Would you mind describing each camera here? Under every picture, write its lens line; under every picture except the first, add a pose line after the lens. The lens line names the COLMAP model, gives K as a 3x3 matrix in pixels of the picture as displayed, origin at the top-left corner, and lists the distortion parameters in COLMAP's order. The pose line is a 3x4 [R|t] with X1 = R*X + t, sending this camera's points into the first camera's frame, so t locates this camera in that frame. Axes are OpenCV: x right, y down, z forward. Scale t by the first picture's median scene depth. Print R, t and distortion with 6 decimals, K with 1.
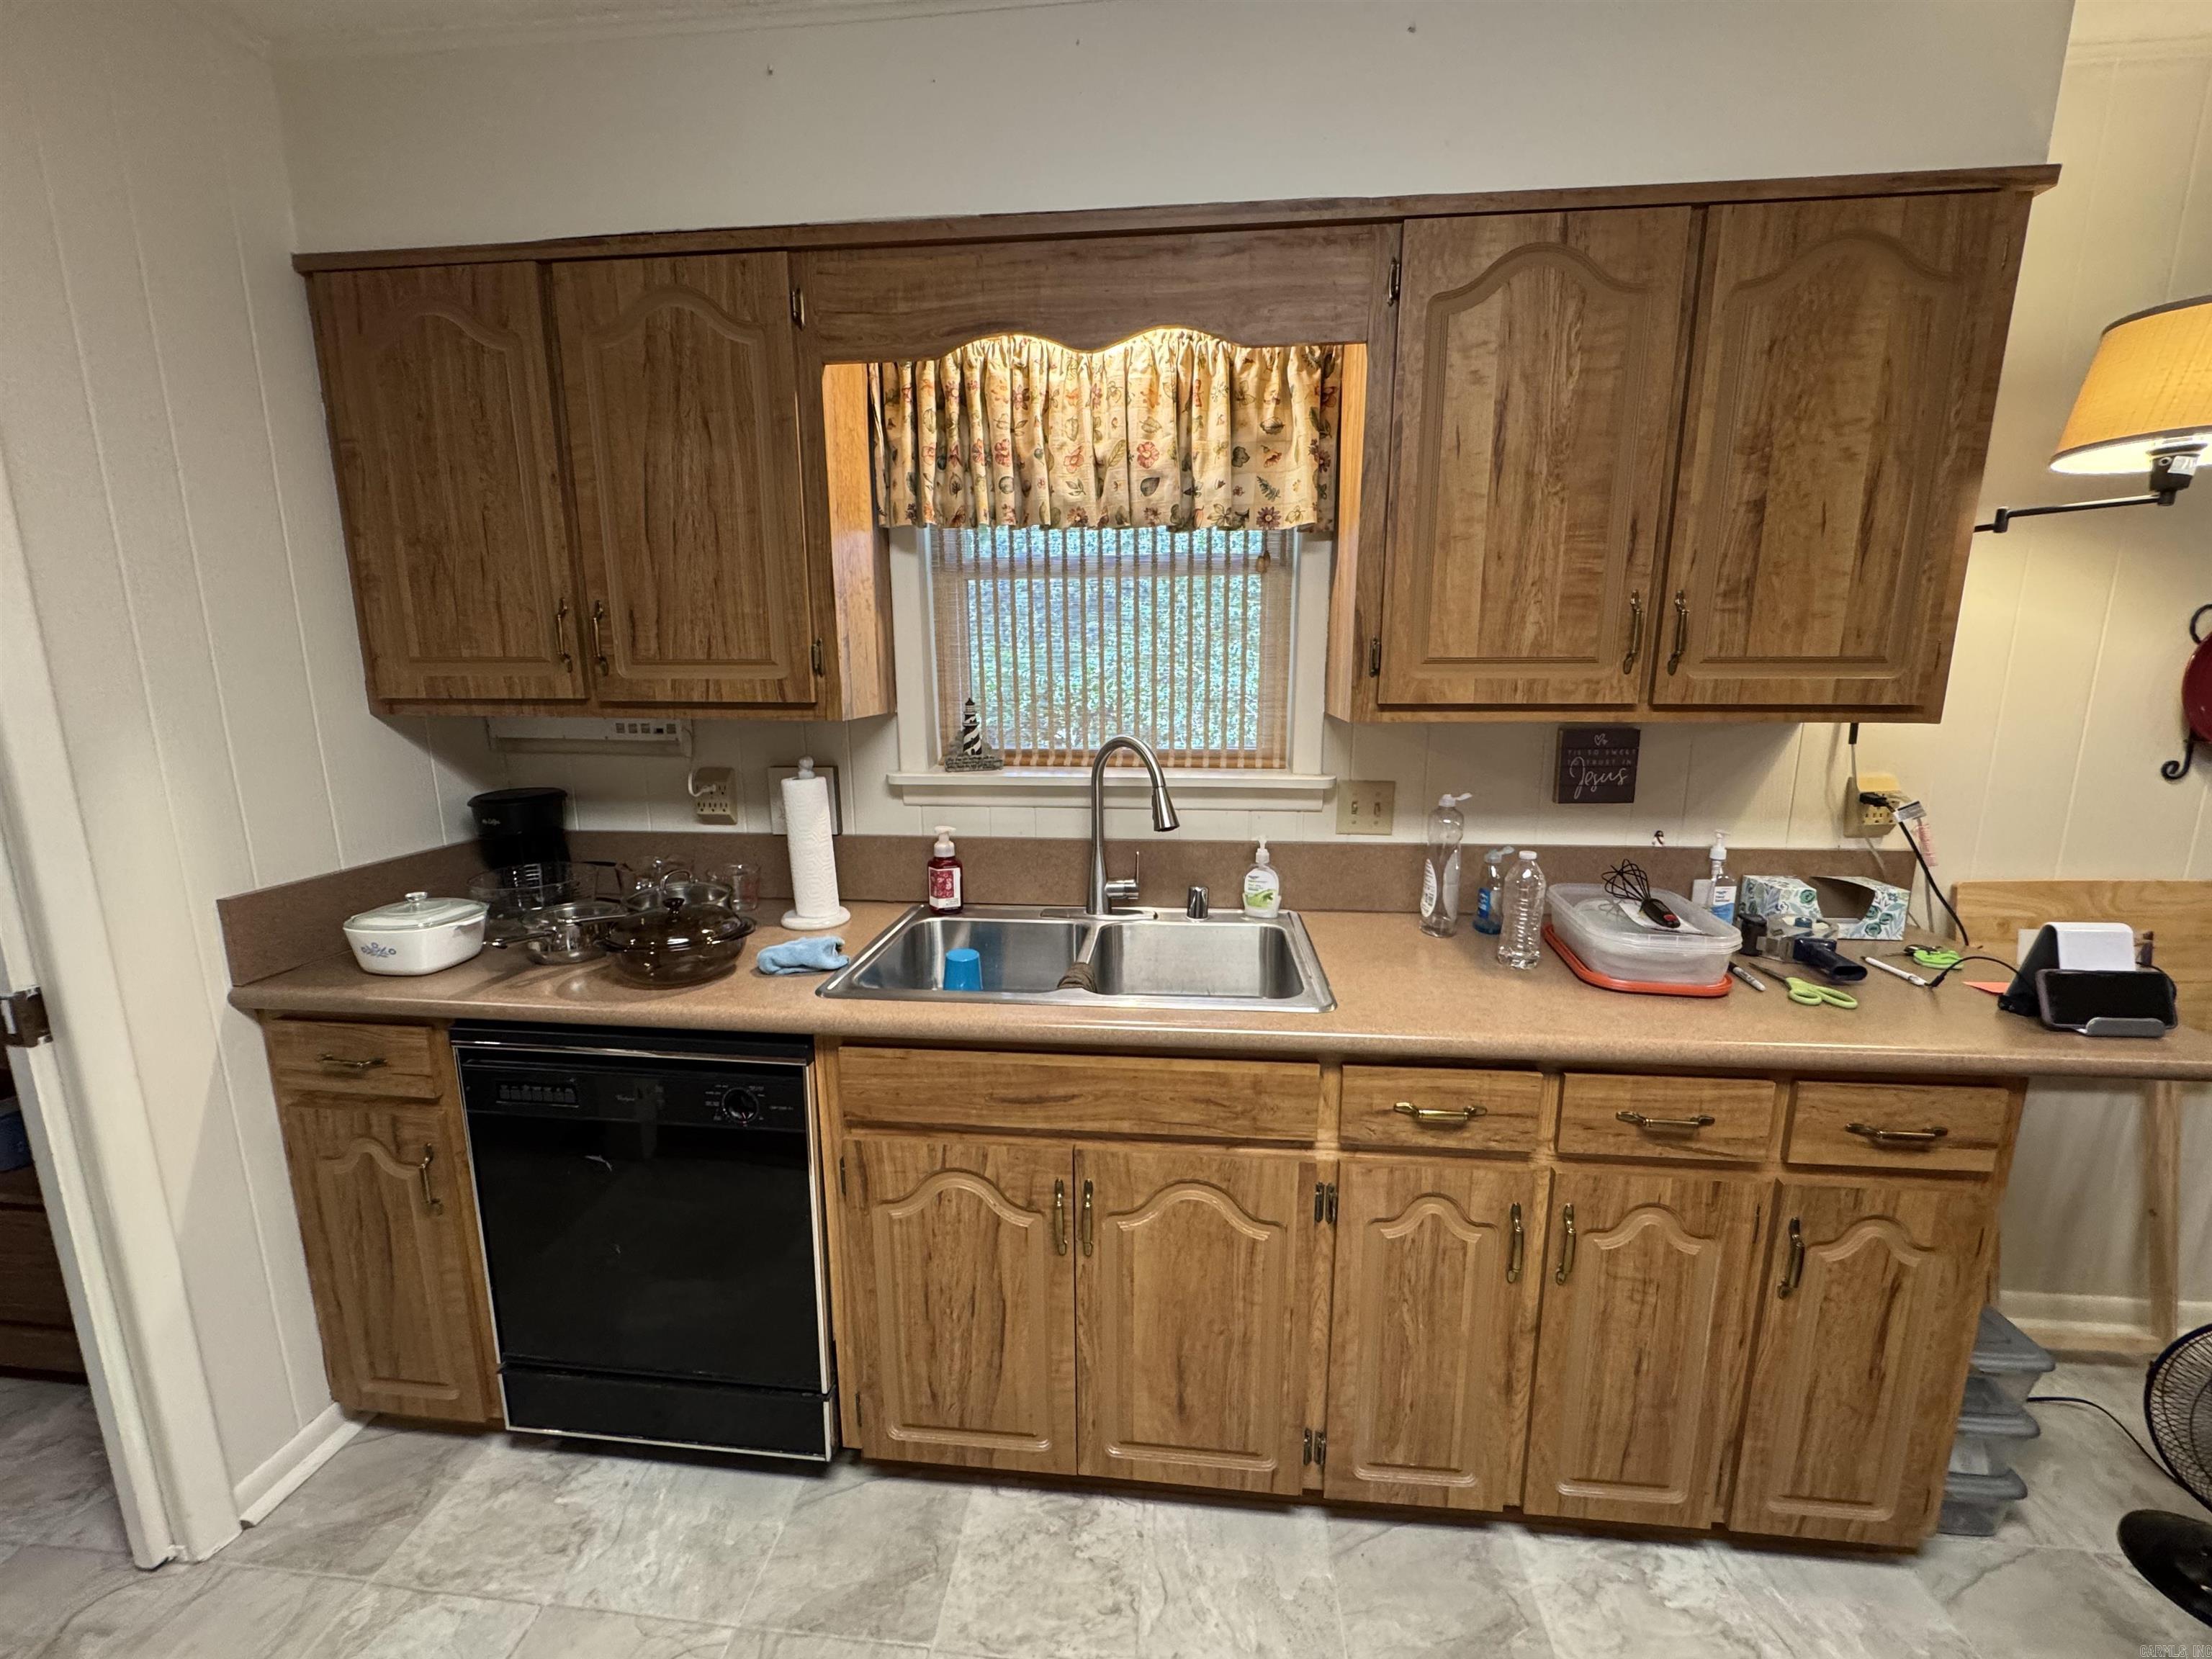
lens RADIAL K [[881.7, 0, 1106.0], [0, 881.7, 829.5], [0, 0, 1]] dist [-0.002375, -0.000510]
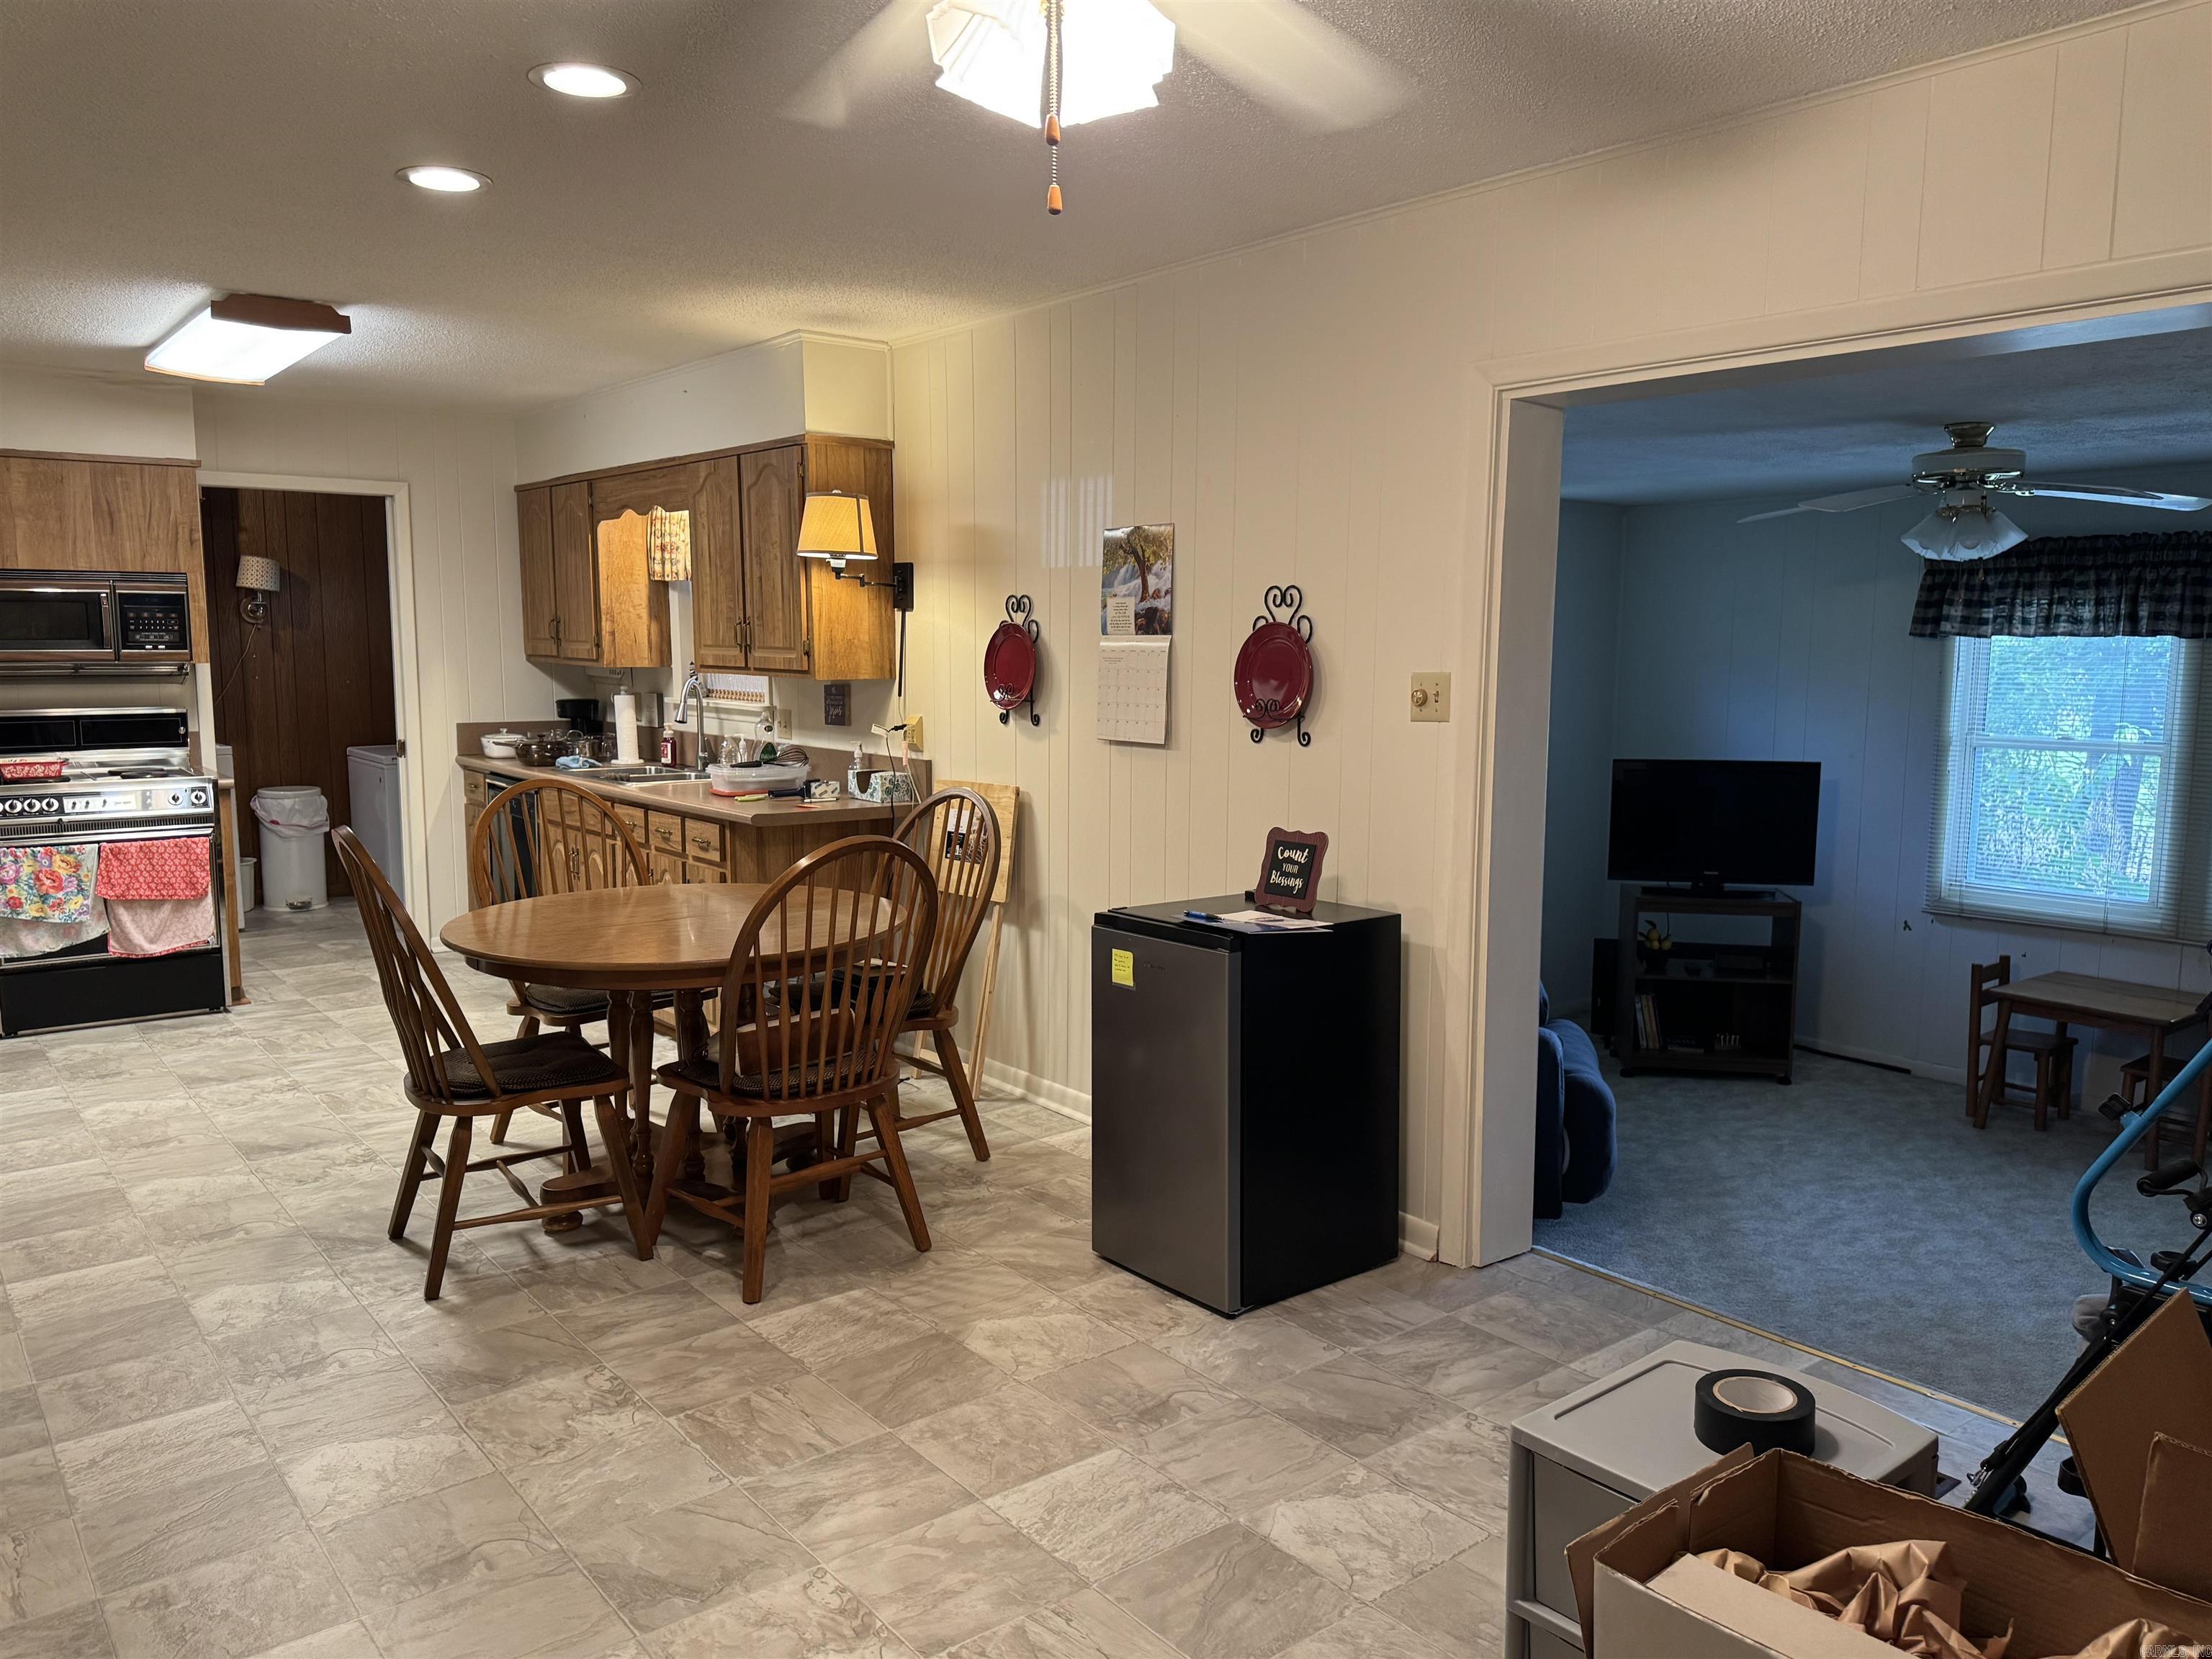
lens RADIAL K [[1566.6, 0, 1096.2], [0, 1566.6, 828.8], [0, 0, 1]] dist [0.092652, -0.142262]
pose [[0.697673, 0.096408, -0.709900, 3.907839], [-0.139137, 0.990271, -0.002256, 0.137083], [0.702776, 0.100347, 0.704299, -1.057608]]
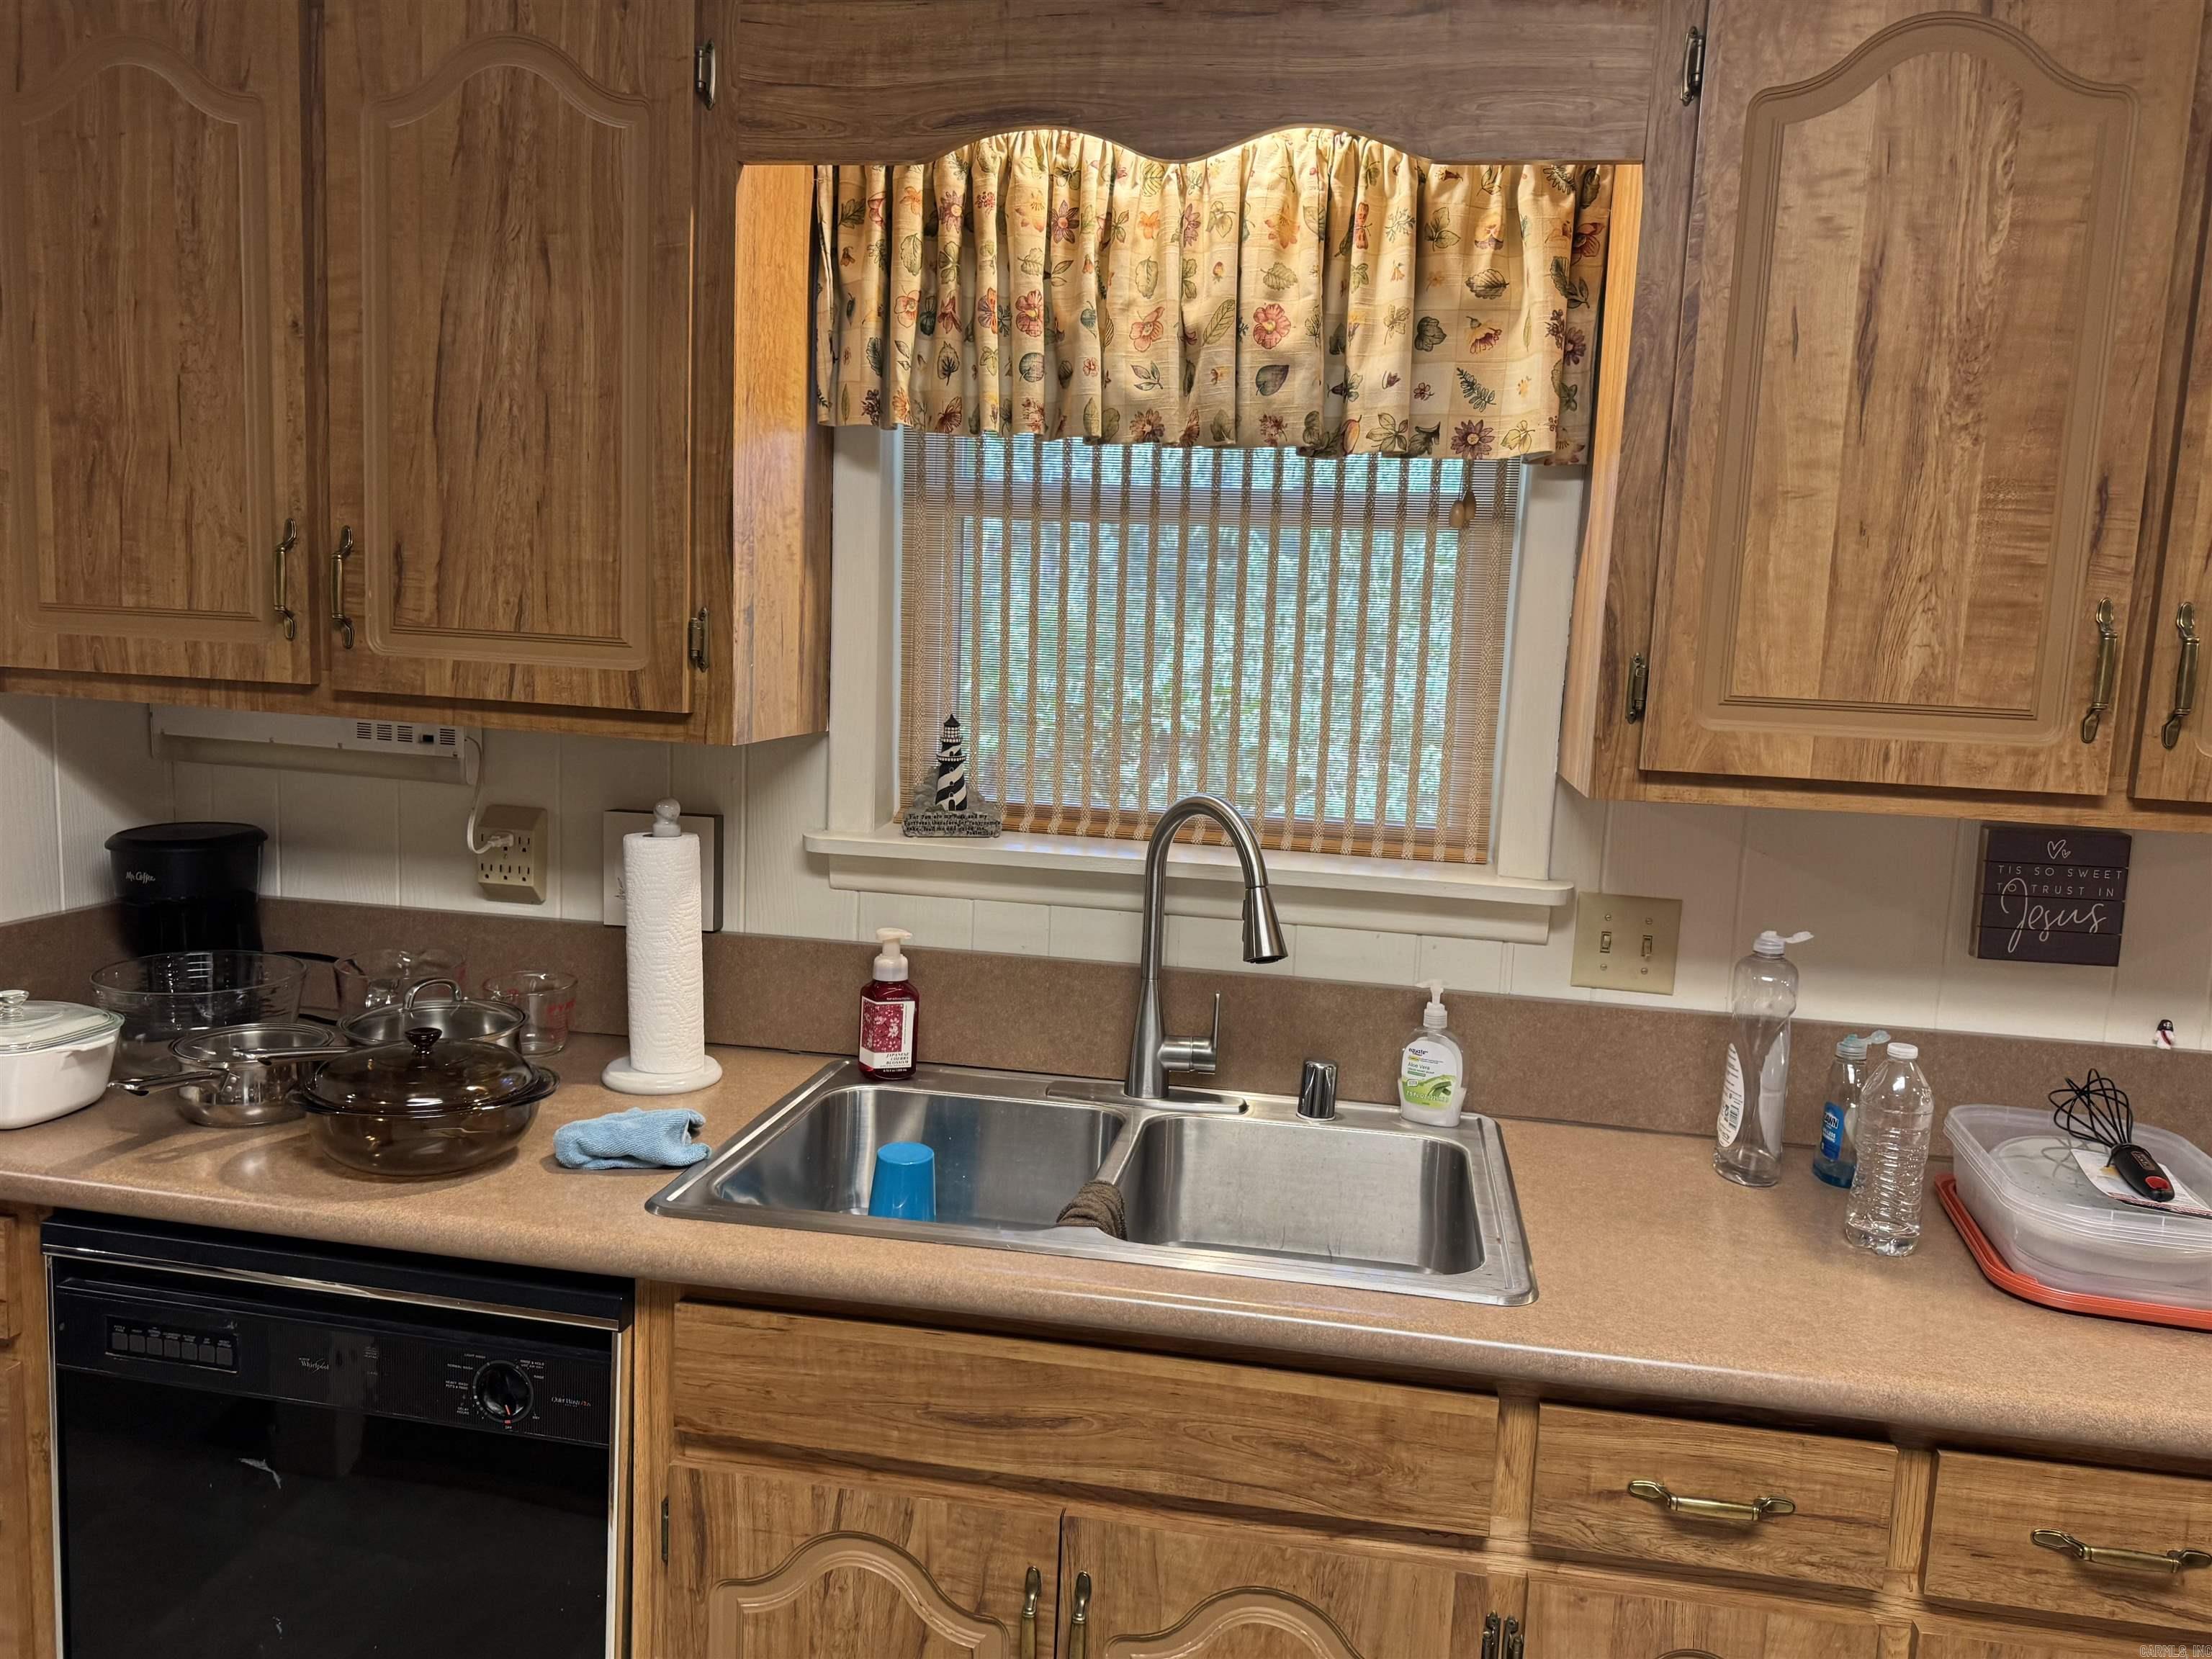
lens RADIAL K [[1594.5, 0, 1114.1], [0, 1594.5, 827.5], [0, 0, 1]] dist [0.037166, -0.047681]
pose [[0.996377, 0.057909, -0.062283, 0.031900], [-0.061811, 0.996119, -0.062666, -0.017352], [0.058412, 0.066289, 0.996089, -0.059169]]
